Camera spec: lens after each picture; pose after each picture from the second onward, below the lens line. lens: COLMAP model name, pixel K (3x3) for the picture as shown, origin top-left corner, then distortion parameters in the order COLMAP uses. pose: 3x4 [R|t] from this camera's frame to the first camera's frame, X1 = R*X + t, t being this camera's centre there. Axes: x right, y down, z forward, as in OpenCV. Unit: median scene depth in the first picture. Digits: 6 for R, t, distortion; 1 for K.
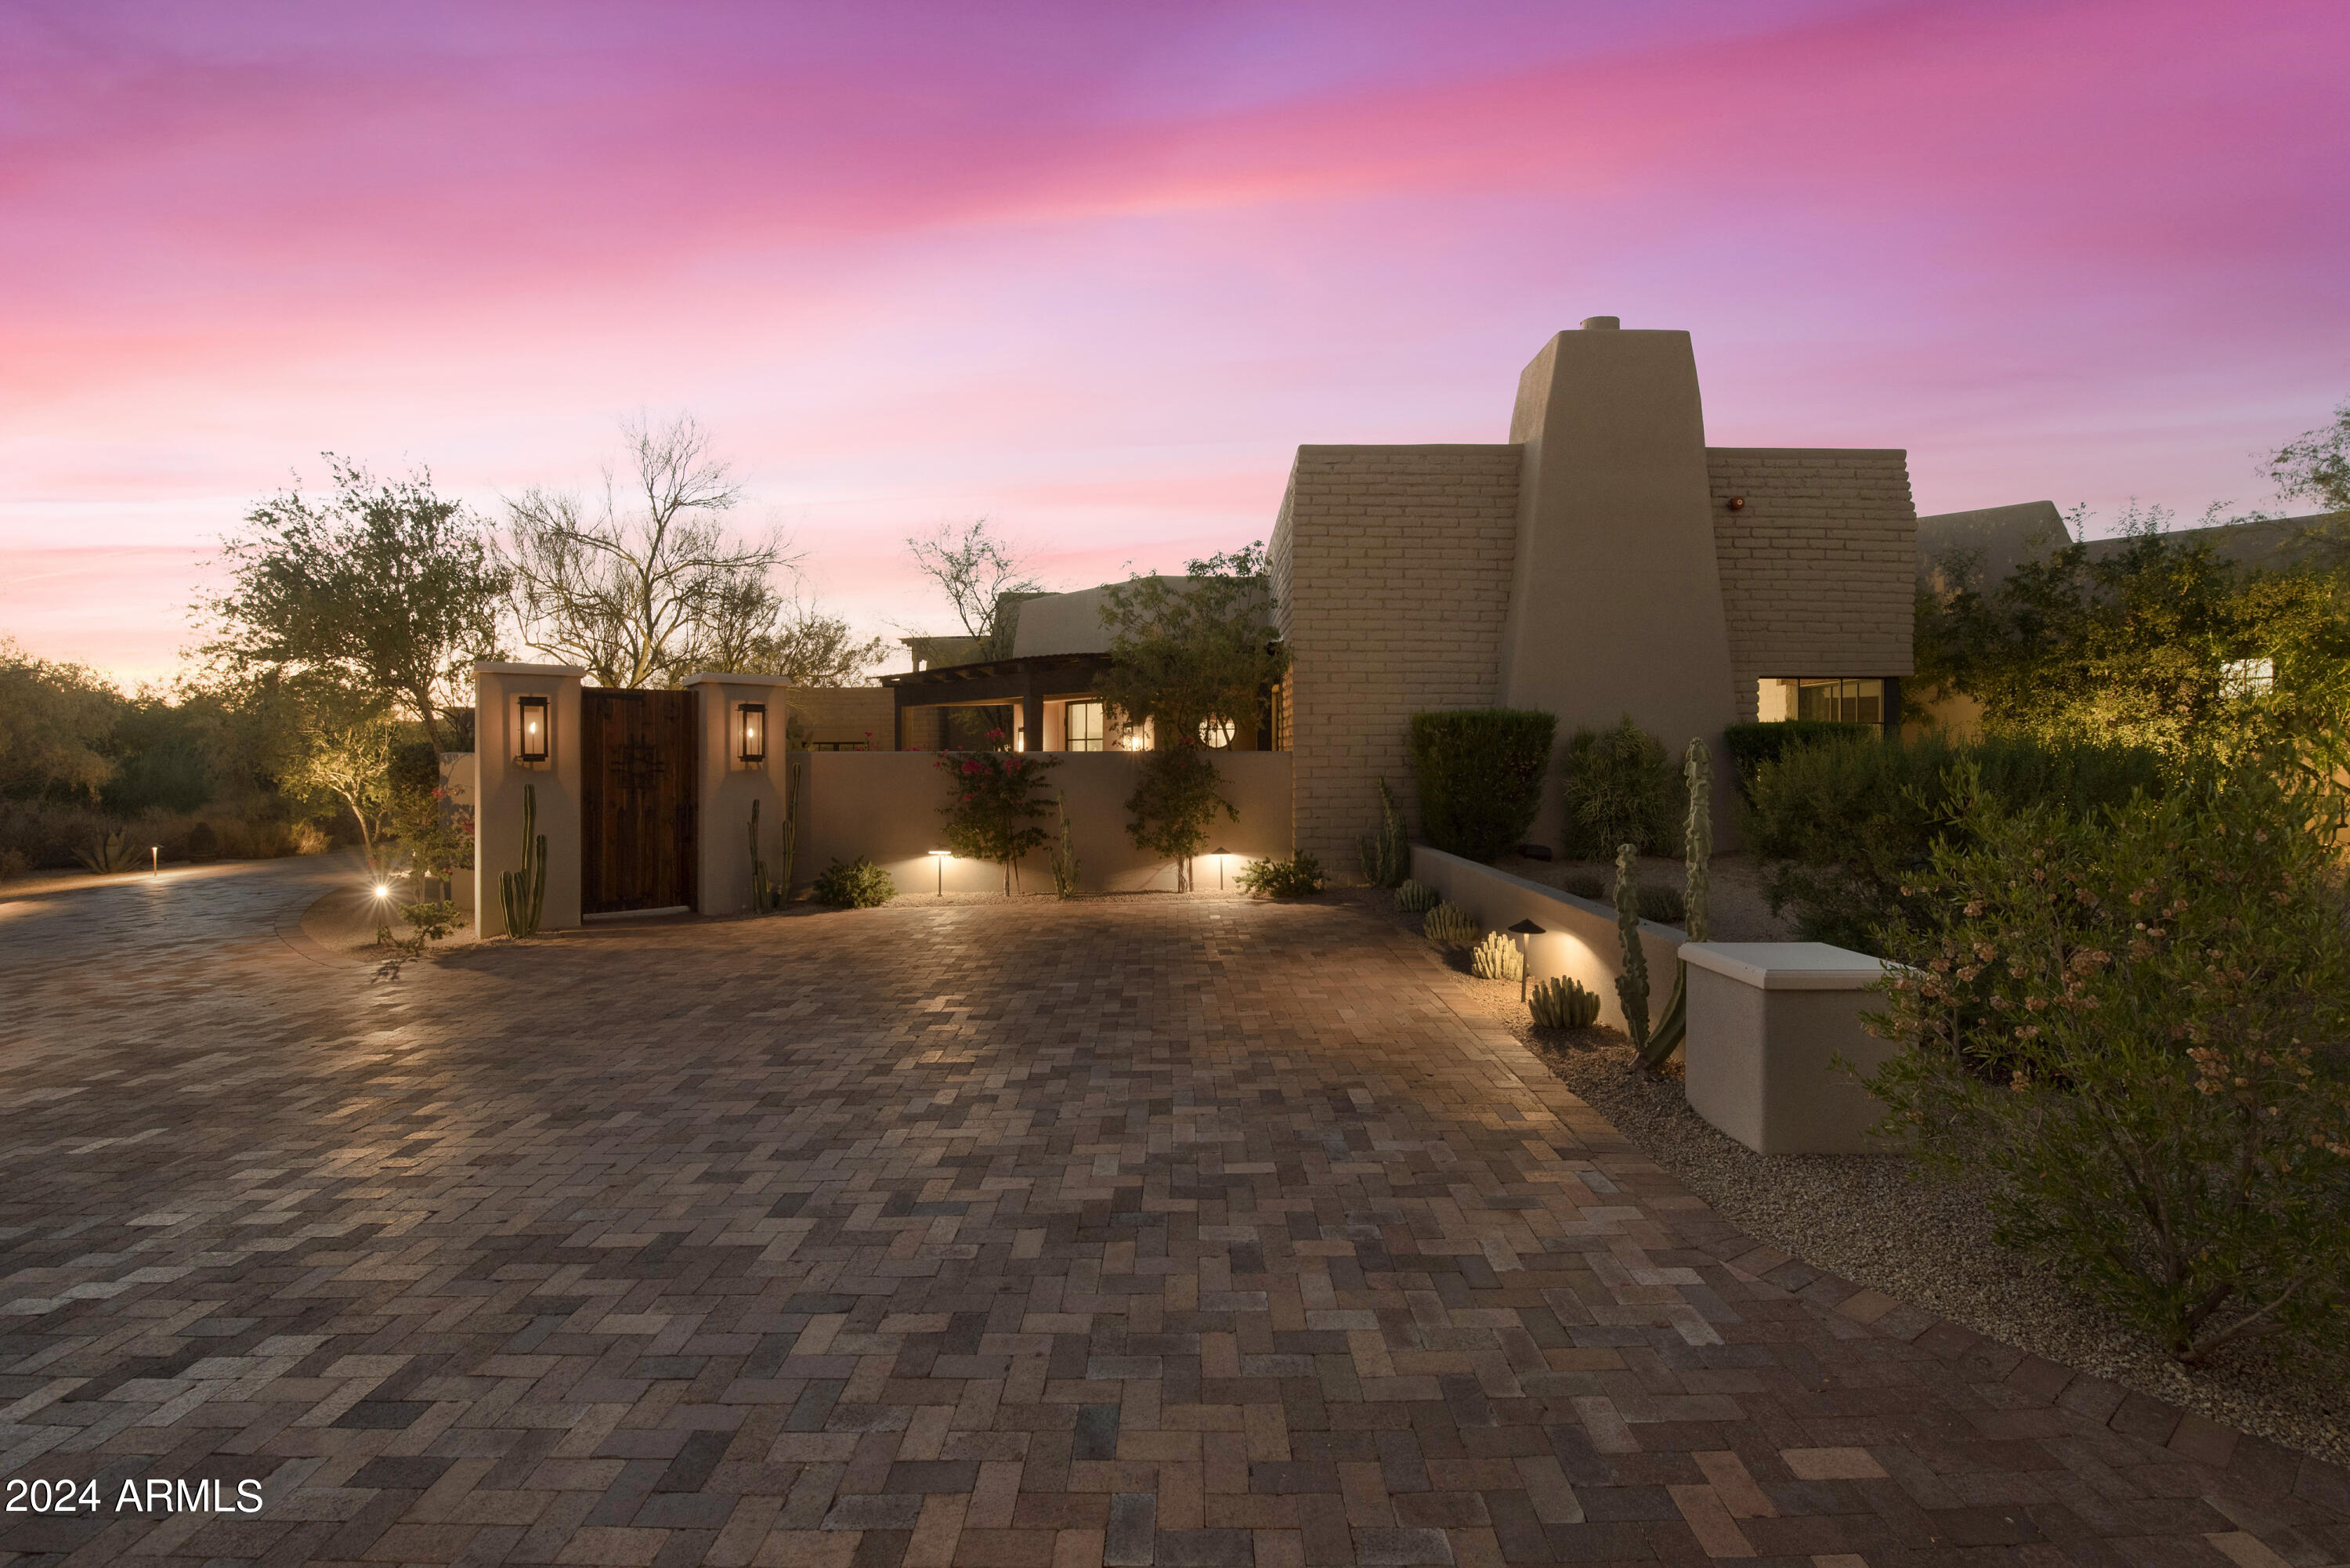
lens RADIAL K [[1033.7, 0, 1179.7], [0, 1033.7, 737.6], [0, 0, 1]] dist [-0.019273, -0.000599]
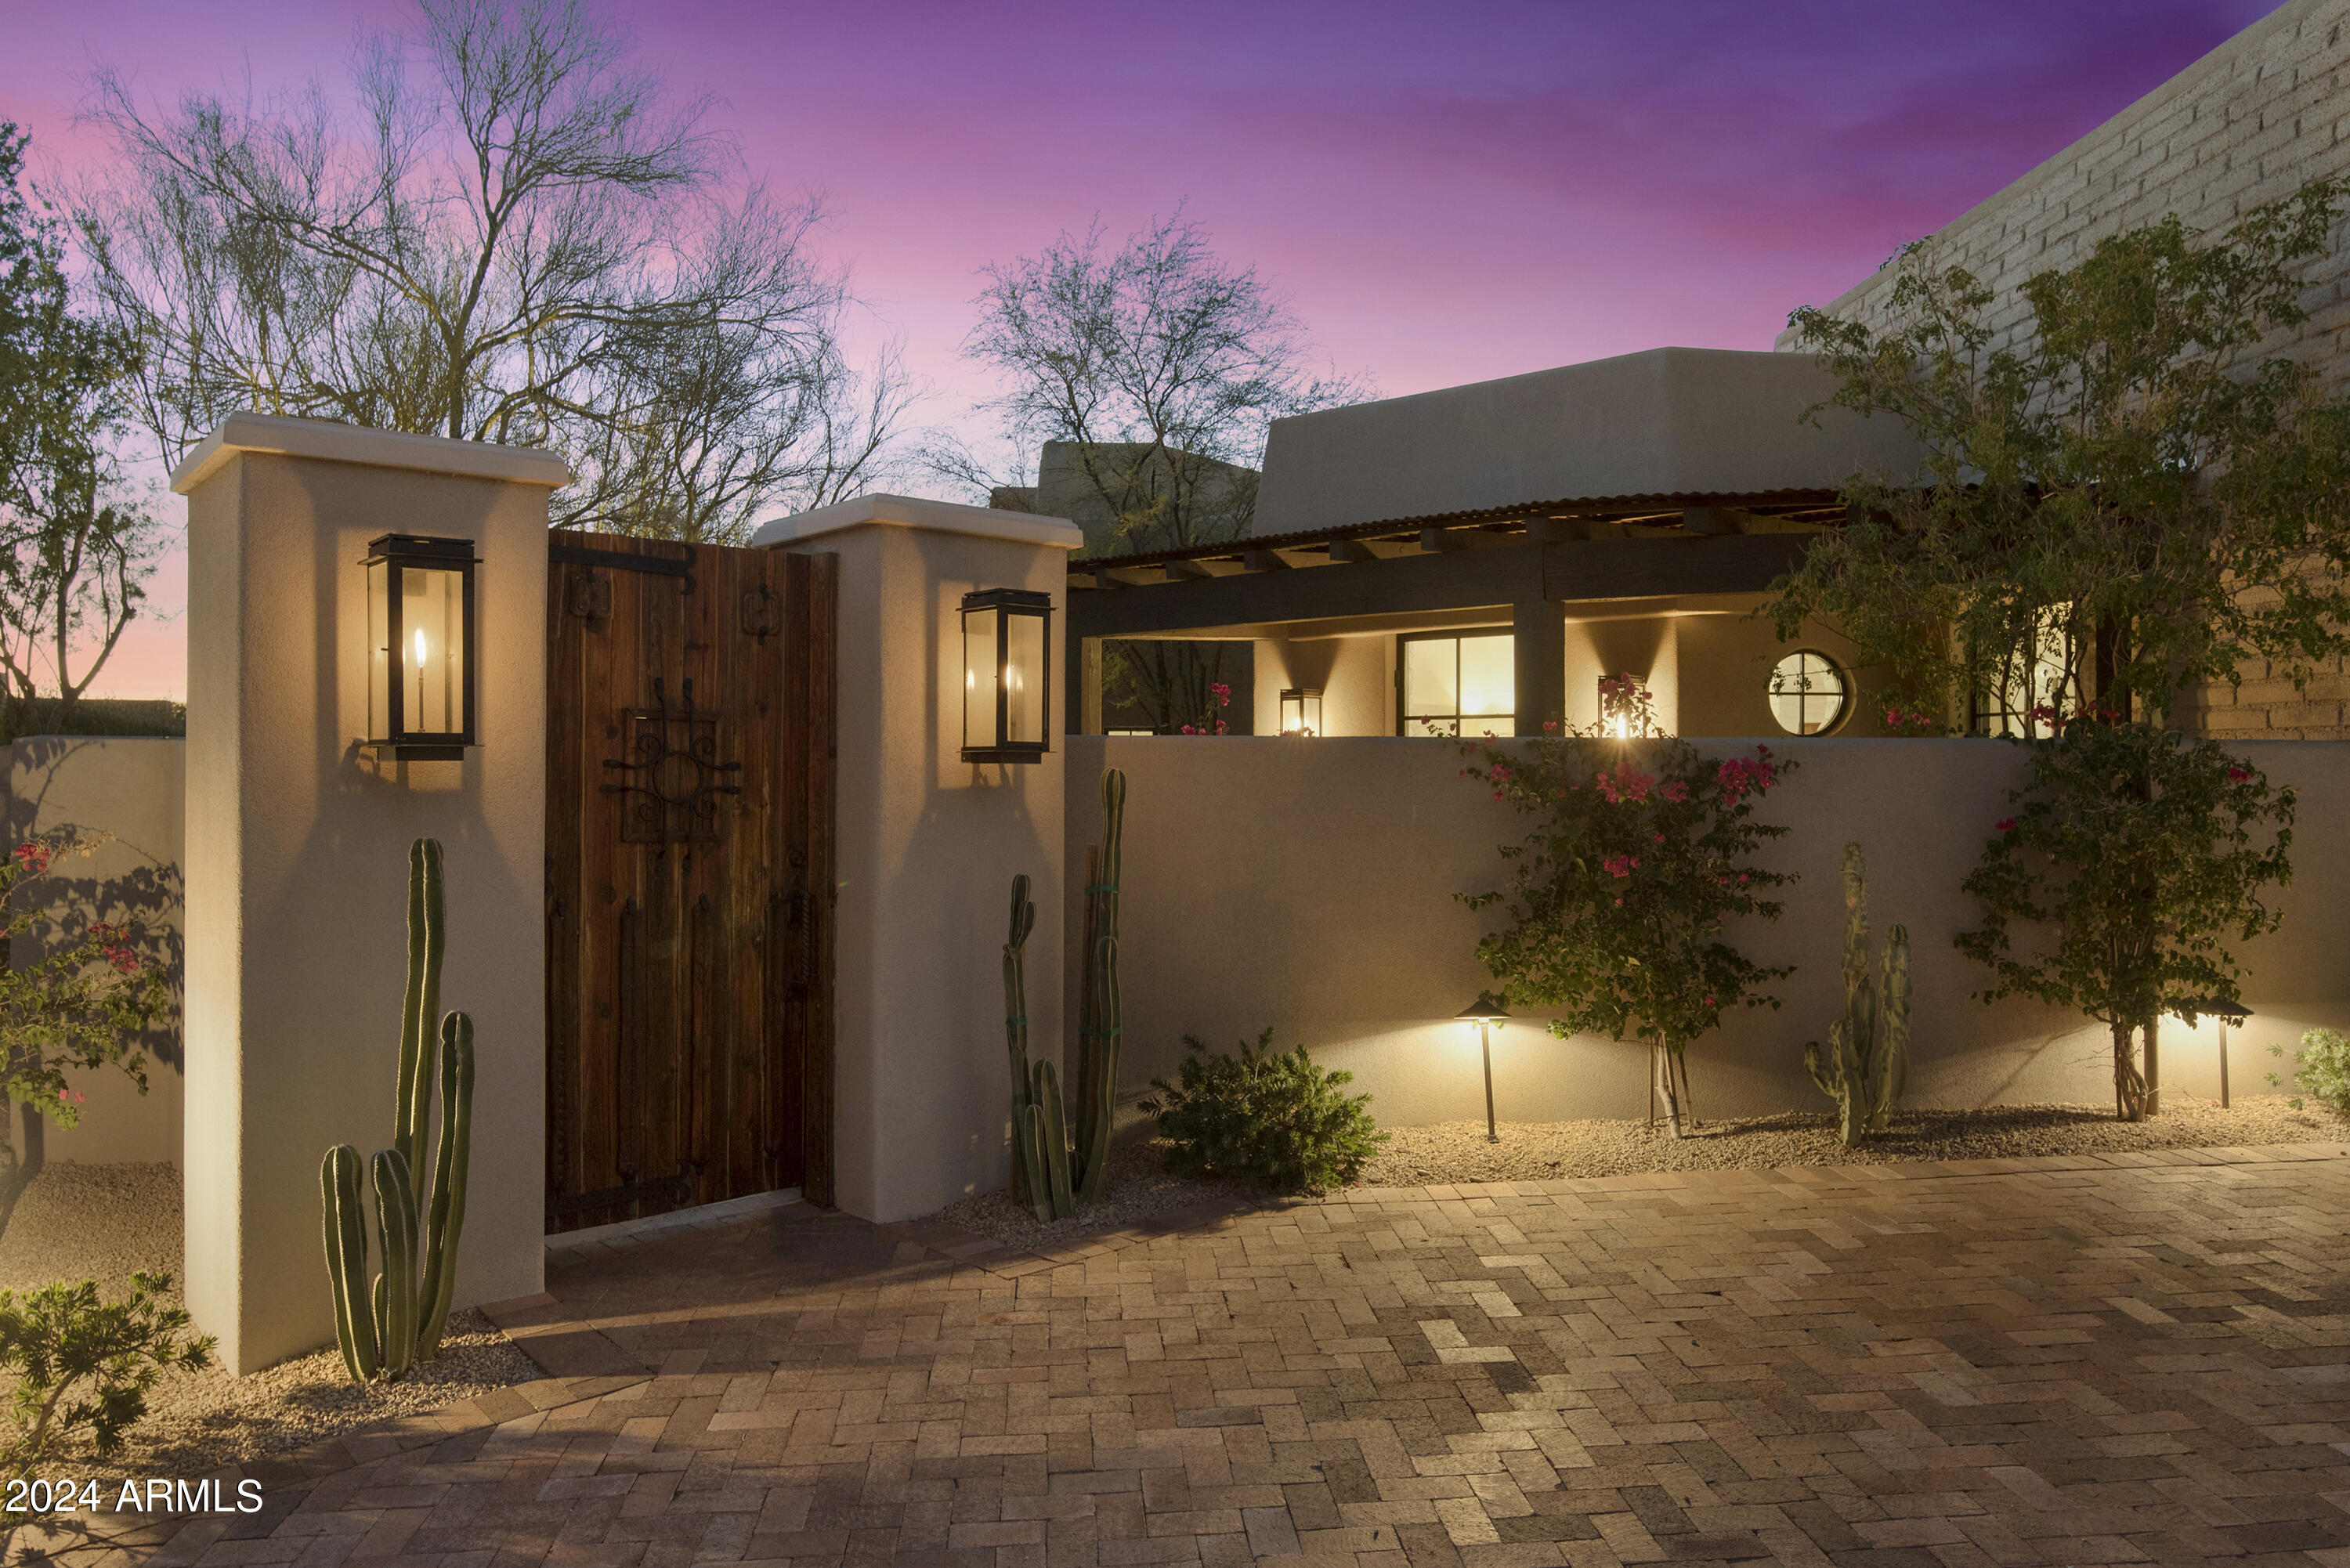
lens RADIAL K [[1559.5, 0, 1095.6], [0, 1559.5, 726.0], [0, 0, 1]] dist [-0.018970, 0.002411]
pose [[0.999071, 0.002114, 0.043038, -0.385557], [-0.001898, 0.999985, -0.005048, 0.013197], [-0.043048, 0.004961, 0.999061, 0.462223]]
